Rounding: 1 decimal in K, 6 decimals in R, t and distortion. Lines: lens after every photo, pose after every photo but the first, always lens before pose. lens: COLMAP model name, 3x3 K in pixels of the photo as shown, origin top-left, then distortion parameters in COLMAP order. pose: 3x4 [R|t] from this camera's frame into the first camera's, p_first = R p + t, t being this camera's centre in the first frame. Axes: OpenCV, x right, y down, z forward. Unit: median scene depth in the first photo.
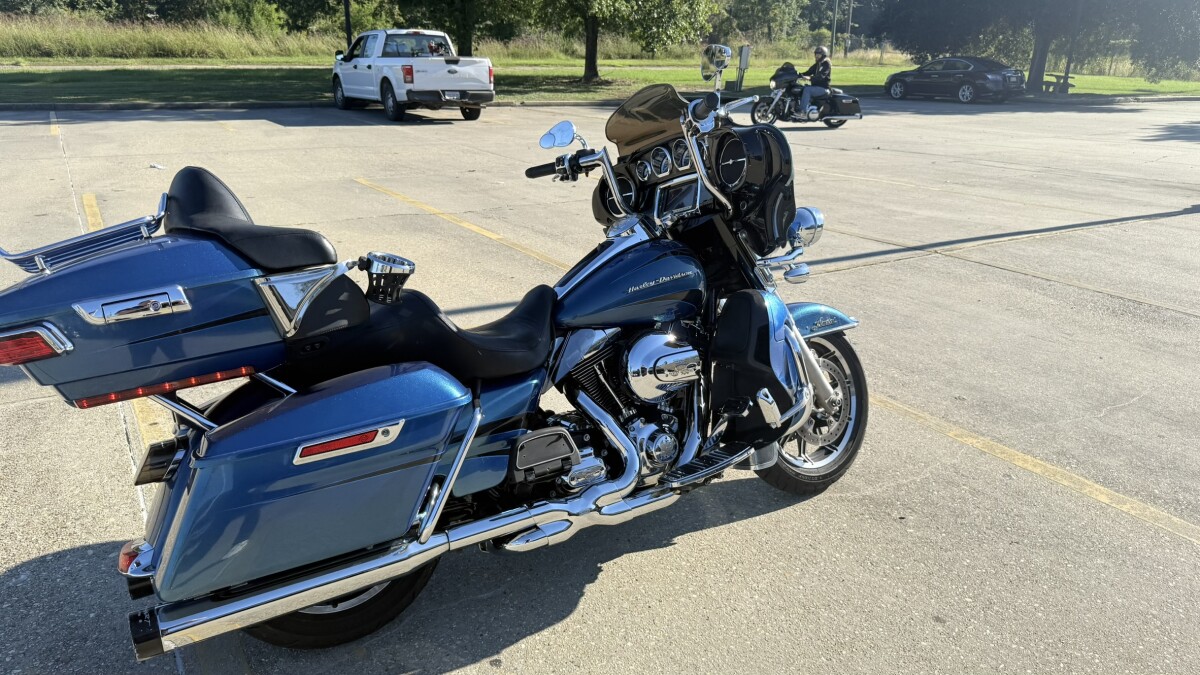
lens RADIAL K [[853.7, 0, 616.4], [0, 853.7, 317.4], [0, 0, 1]] dist [0.041214, -0.059150]
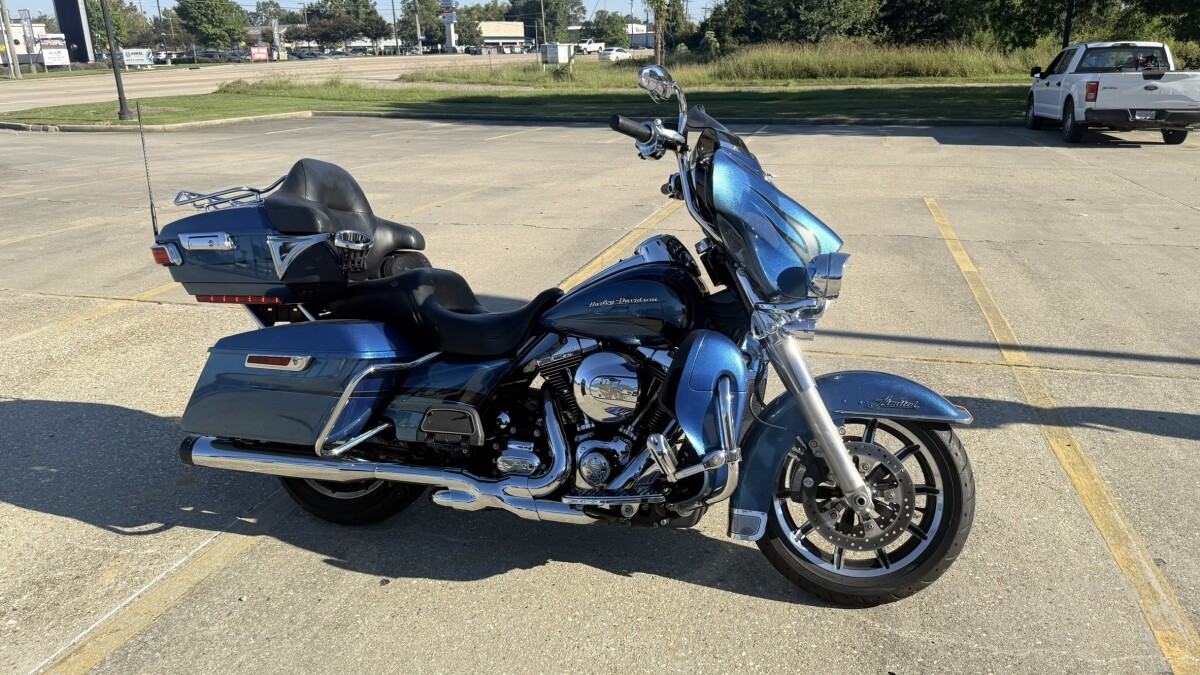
lens RADIAL K [[853.7, 0, 616.4], [0, 853.7, 317.4], [0, 0, 1]] dist [0.041214, -0.059150]
pose [[0.676872, 0.184047, -0.712721, 0.638839], [-0.197747, 0.978110, 0.064777, -0.074413], [0.709041, 0.097093, 0.698451, 0.263625]]
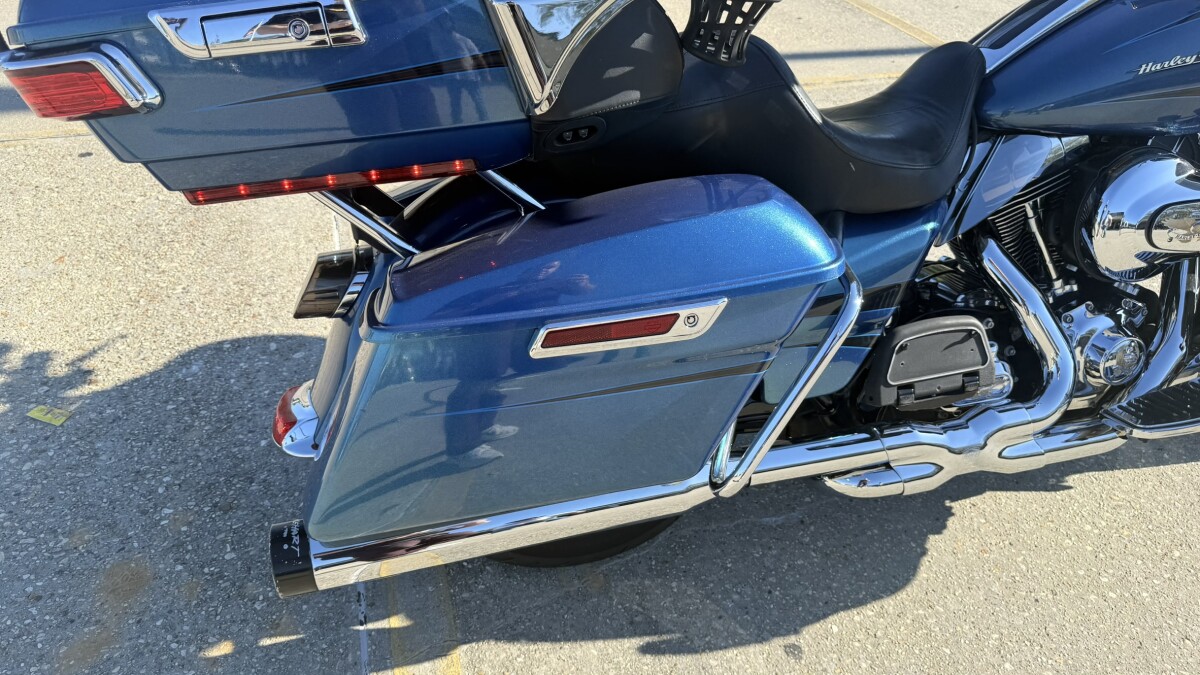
lens RADIAL K [[862.7, 0, 587.0], [0, 862.7, 332.3], [0, 0, 1]] dist [0.025444, -0.004407]
pose [[0.954467, 0.174910, -0.241659, -0.128056], [-0.094707, 0.945835, 0.310527, -0.011591], [0.282884, -0.273501, 0.919333, 0.308207]]
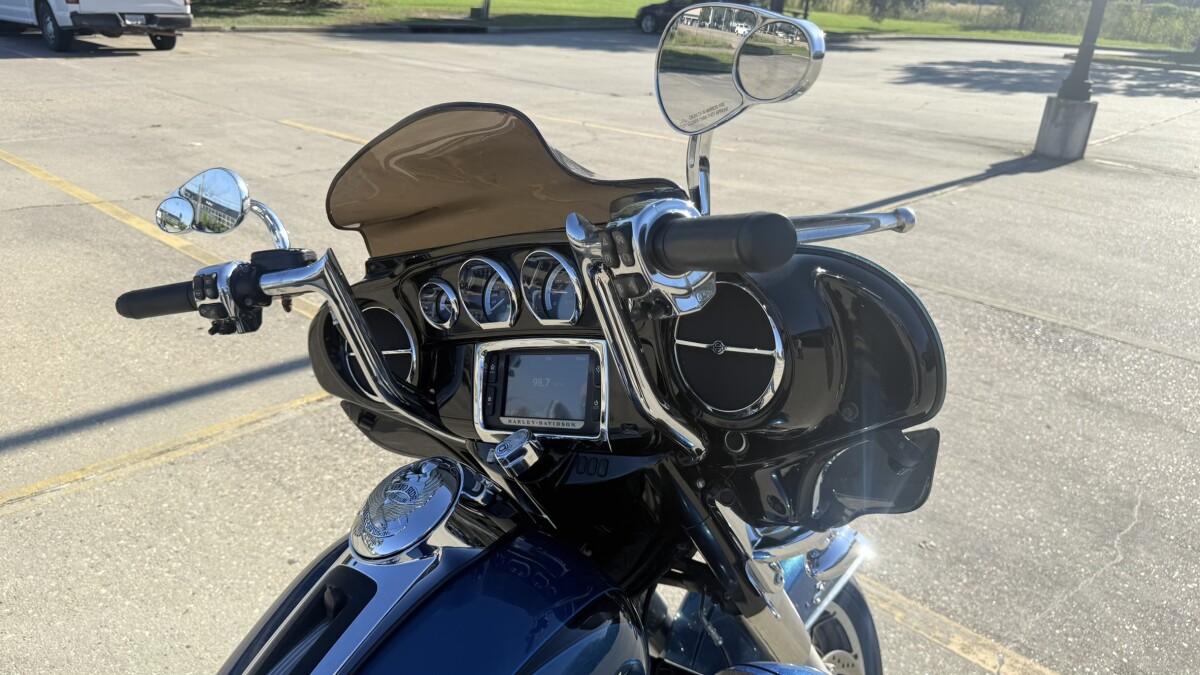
lens RADIAL K [[864.9, 0, 598.1], [0, 864.9, 316.7], [0, 0, 1]] dist [-0.005353, -0.008341]
pose [[0.964112, -0.063300, 0.257838, 0.001160], [0.043386, 0.995670, 0.082210, -0.192613], [-0.261926, -0.068073, 0.962684, 0.592042]]
